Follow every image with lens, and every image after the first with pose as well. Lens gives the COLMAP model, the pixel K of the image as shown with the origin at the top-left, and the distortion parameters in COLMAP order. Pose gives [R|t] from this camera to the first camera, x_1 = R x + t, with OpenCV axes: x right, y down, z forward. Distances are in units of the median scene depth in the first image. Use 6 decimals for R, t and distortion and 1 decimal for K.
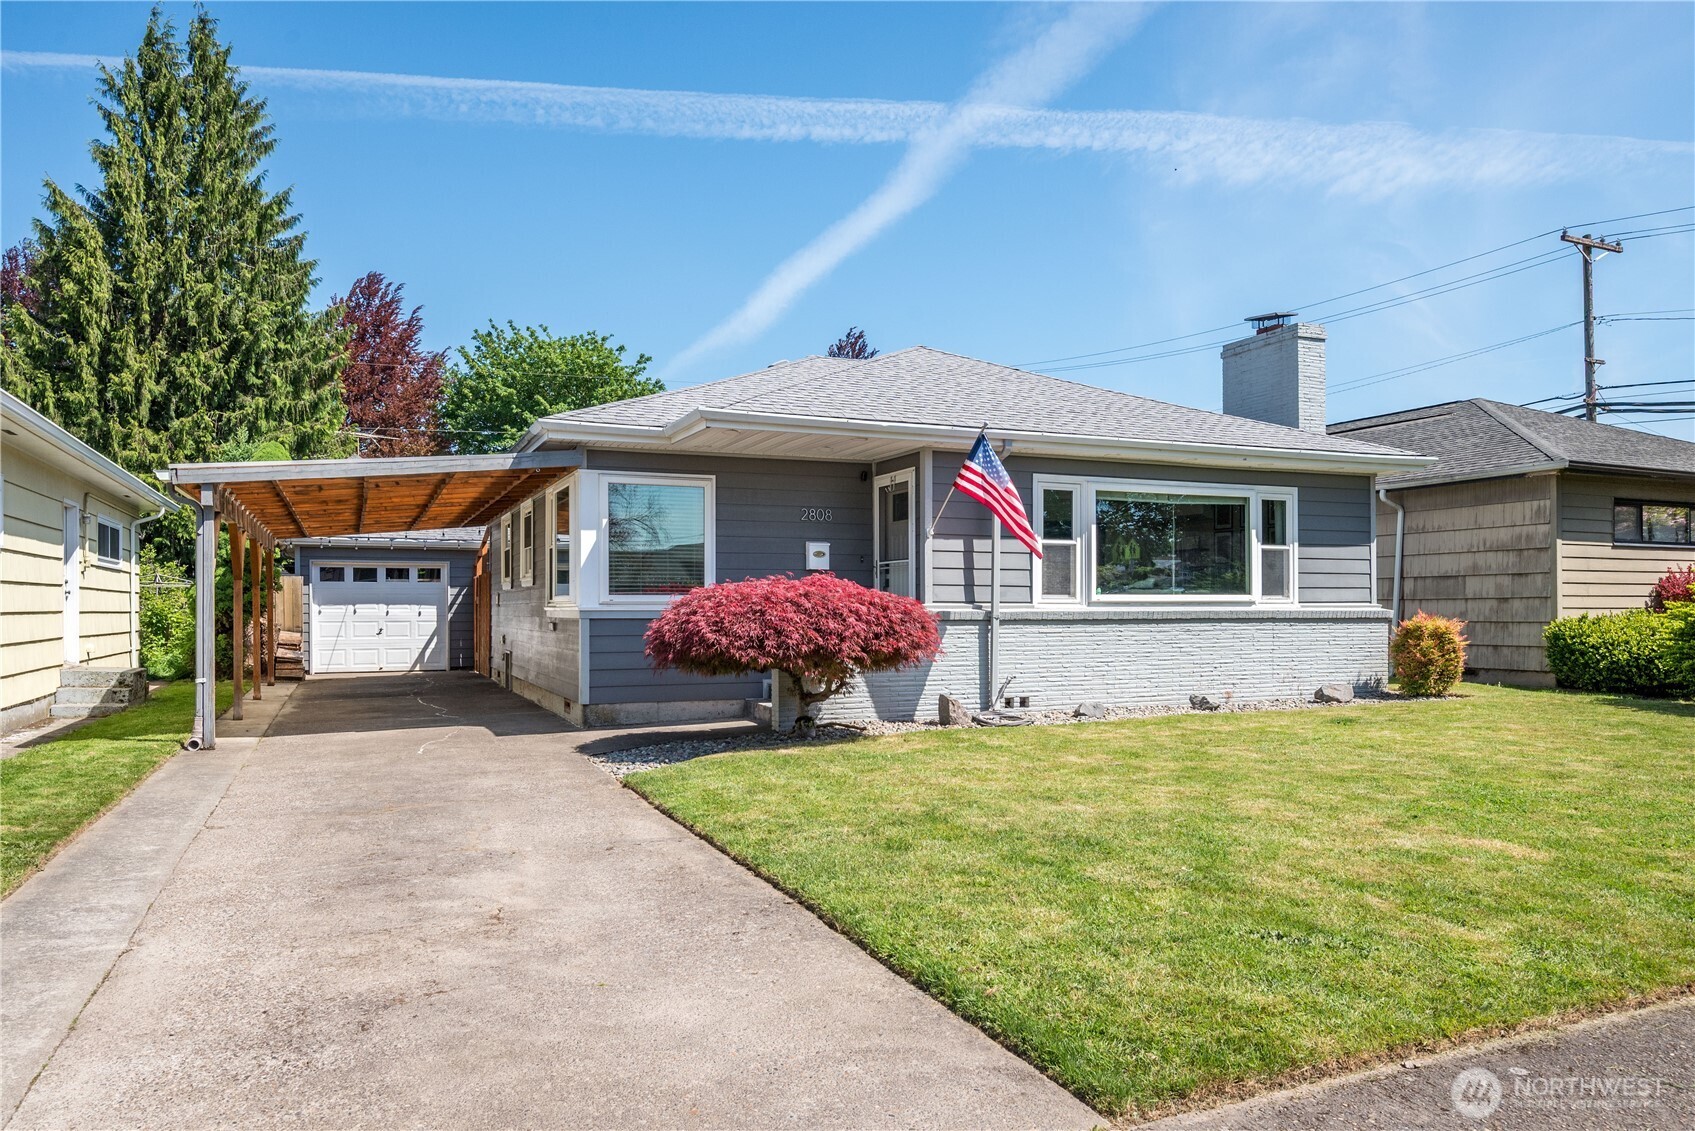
lens RADIAL K [[1102.7, 0, 828.5], [0, 1102.7, 597.1], [0, 0, 1]] dist [-0.007062, 0.006616]
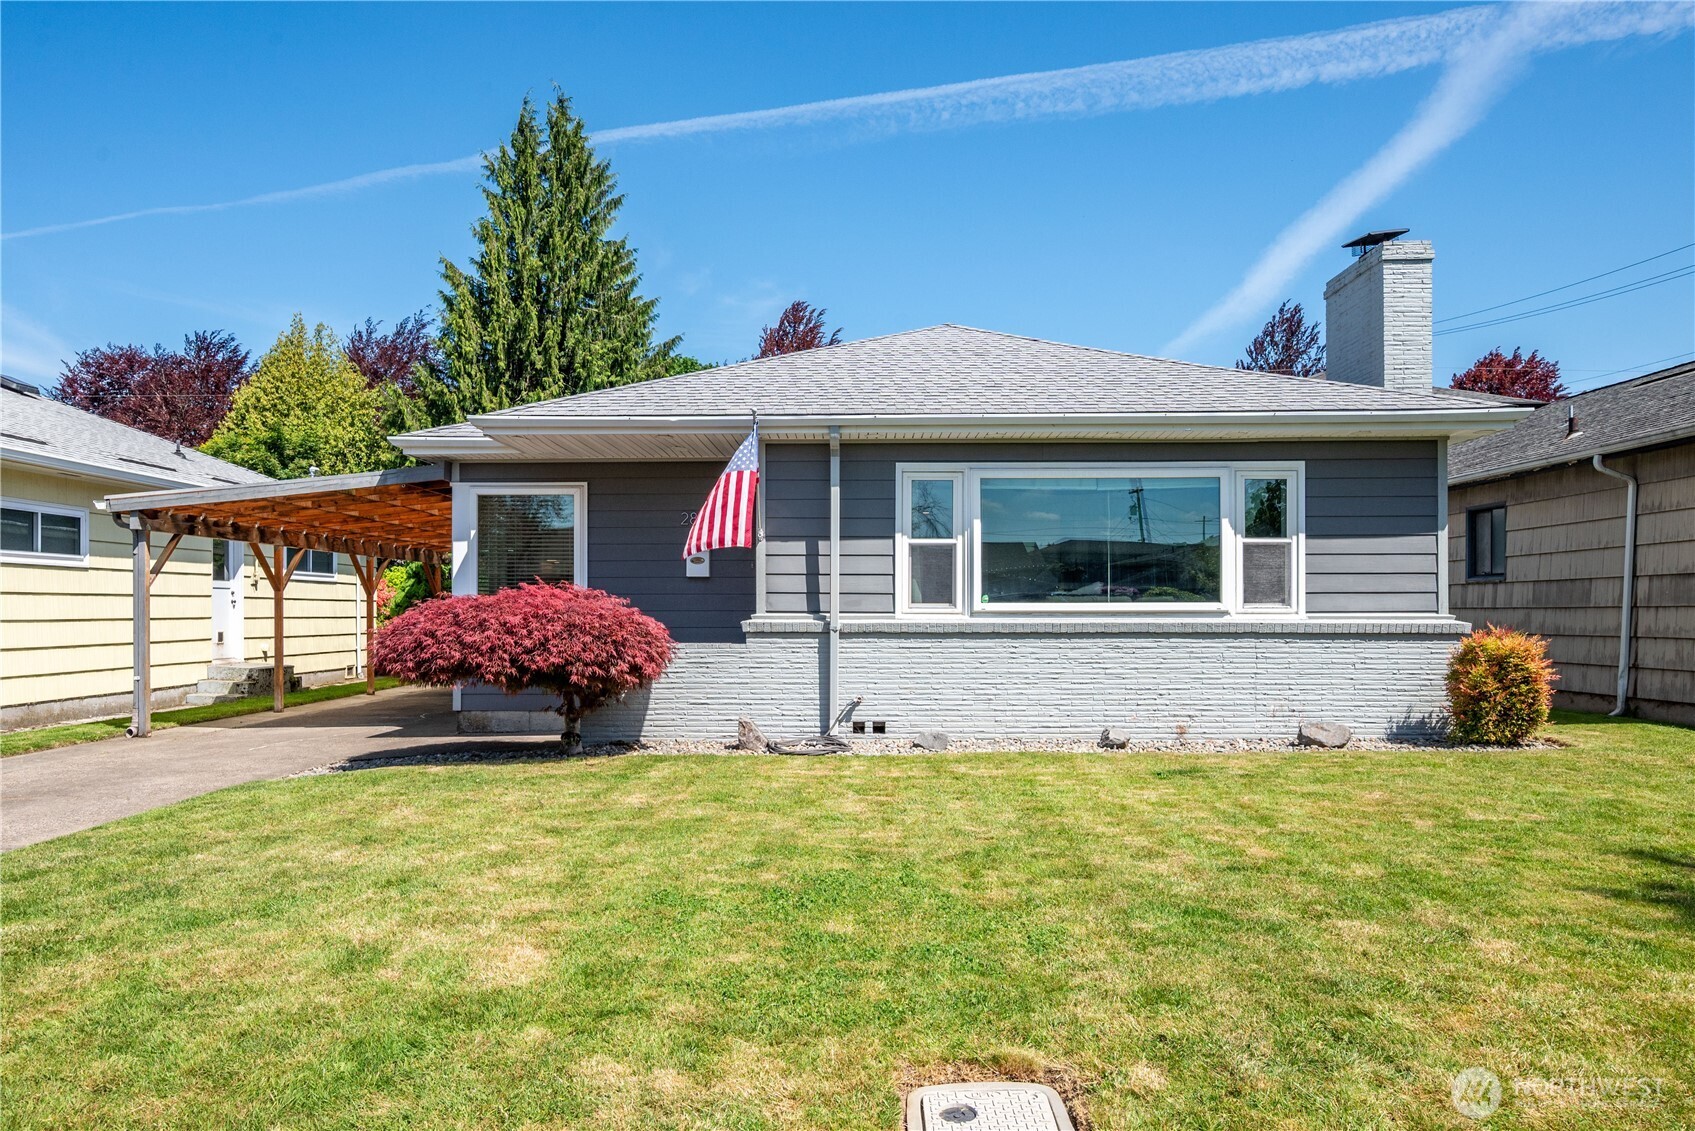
lens RADIAL K [[1102.7, 0, 833.5], [0, 1102.7, 571.1], [0, 0, 1]] dist [-0.007062, 0.006616]
pose [[0.913675, -0.012415, -0.406256, 0.441737], [0.002070, 0.999663, -0.025895, -0.004541], [0.406441, 0.022819, 0.913392, 0.172580]]
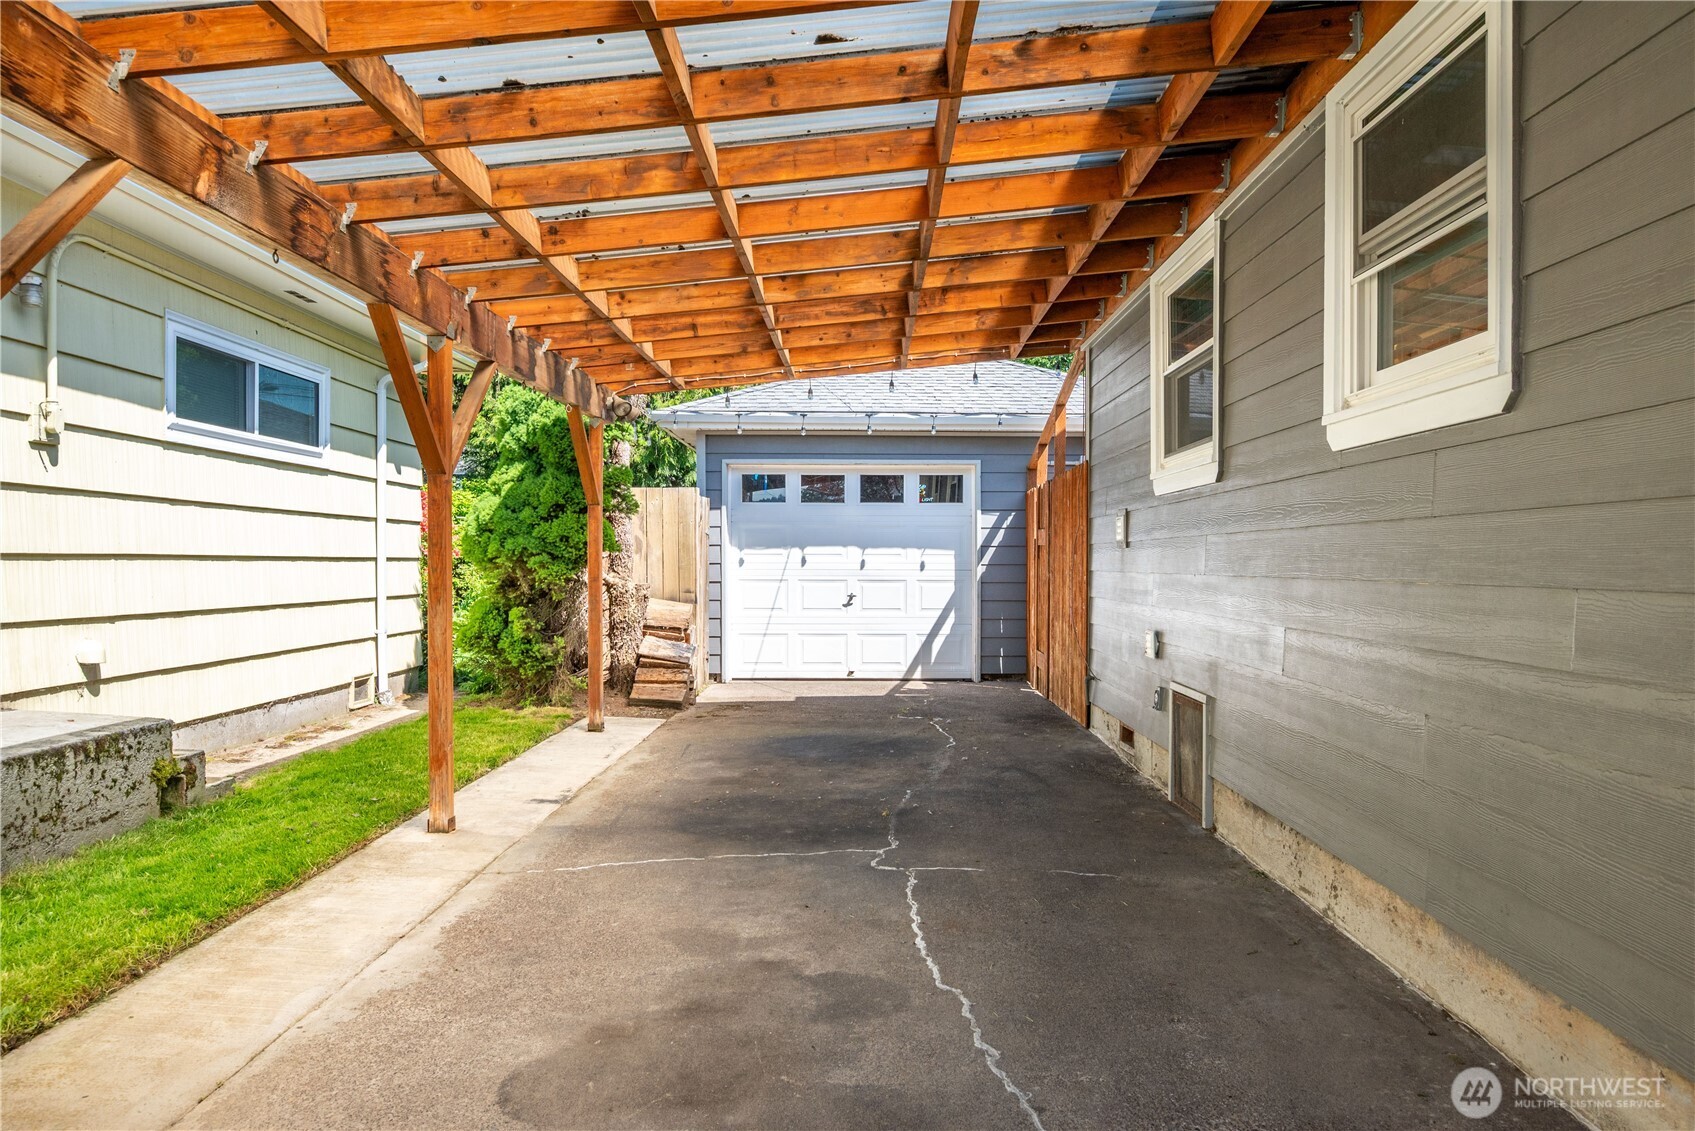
lens RADIAL K [[1125.5, 0, 845.2], [0, 1125.5, 565.7], [0, 0, 1]] dist [-0.004161, -0.000692]
pose [[0.908195, 0.005178, -0.418516, -0.313812], [-0.000452, 0.999935, 0.011390, 0.015215], [0.418548, -0.010155, 0.908138, 0.864282]]
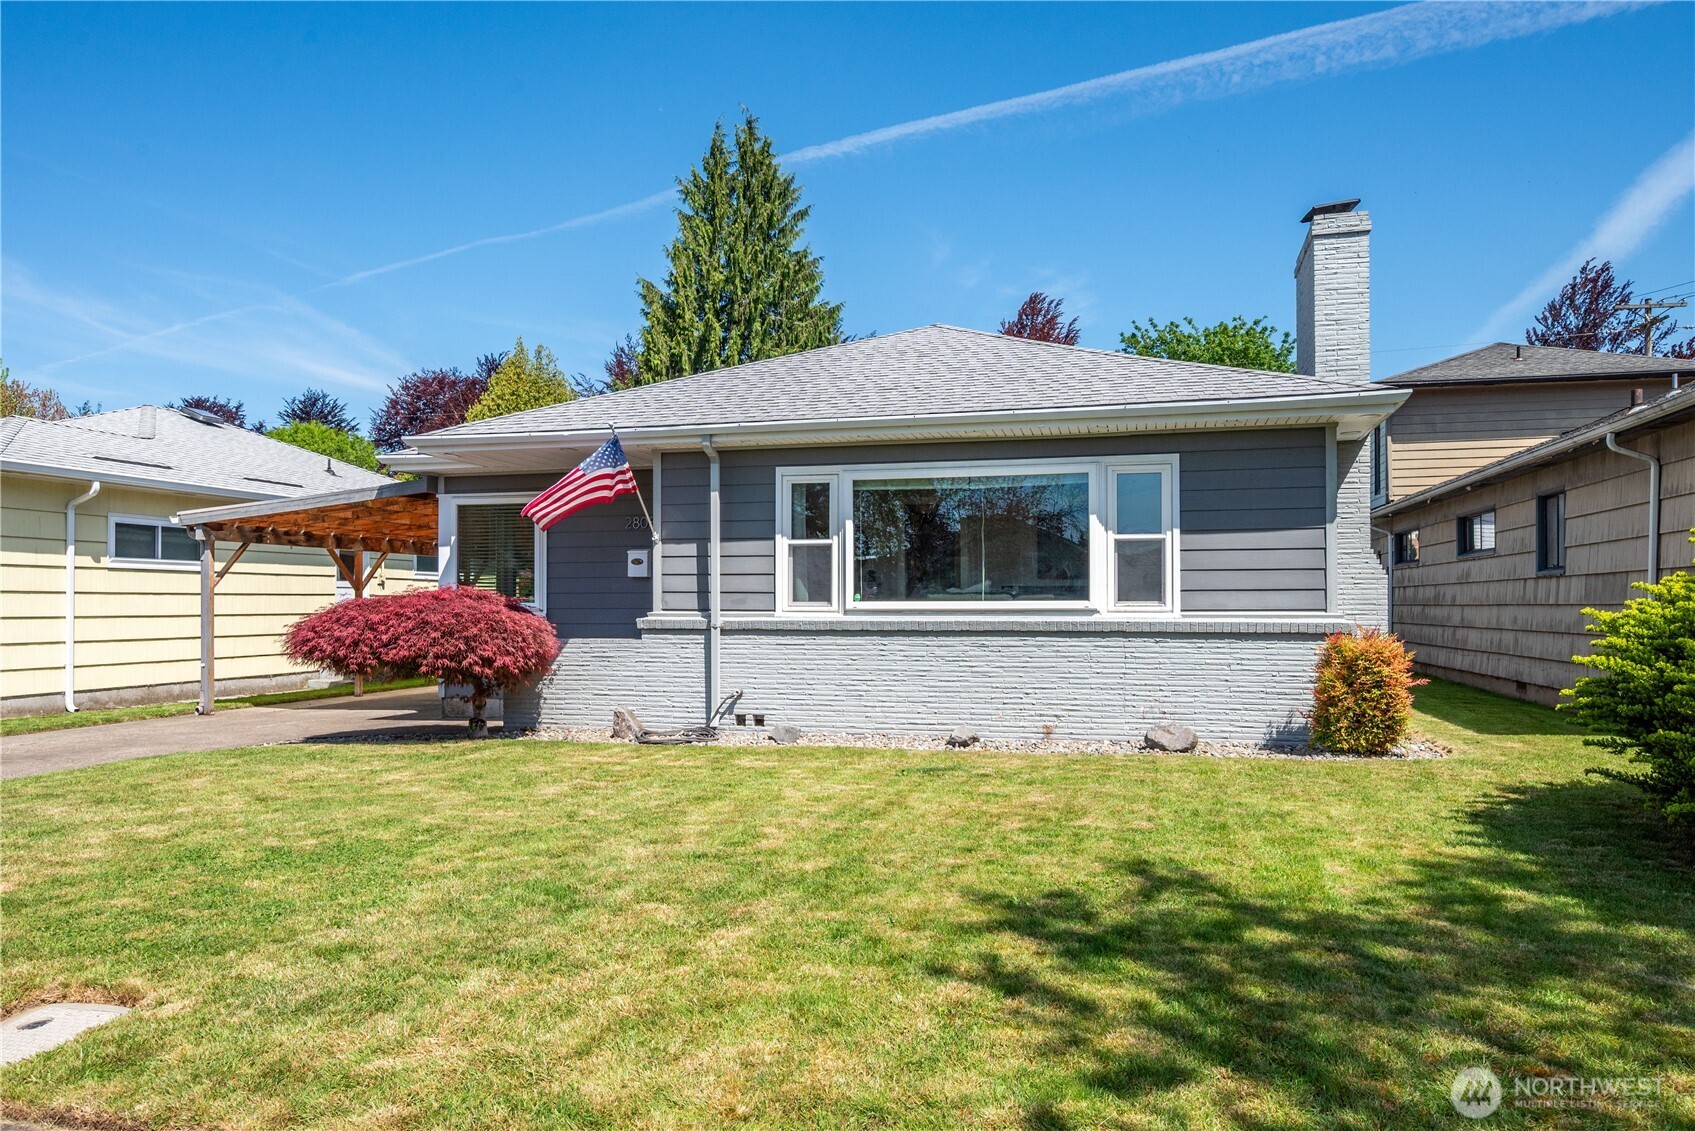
lens RADIAL K [[1093.4, 0, 862.0], [0, 1093.4, 602.5], [0, 0, 1]] dist [0.020334, -0.019899]
pose [[0.799707, 0.000134, -0.600391, 0.699587], [0.004846, 0.999966, 0.006679, -0.006561], [0.600372, -0.008251, 0.799679, 0.293463]]
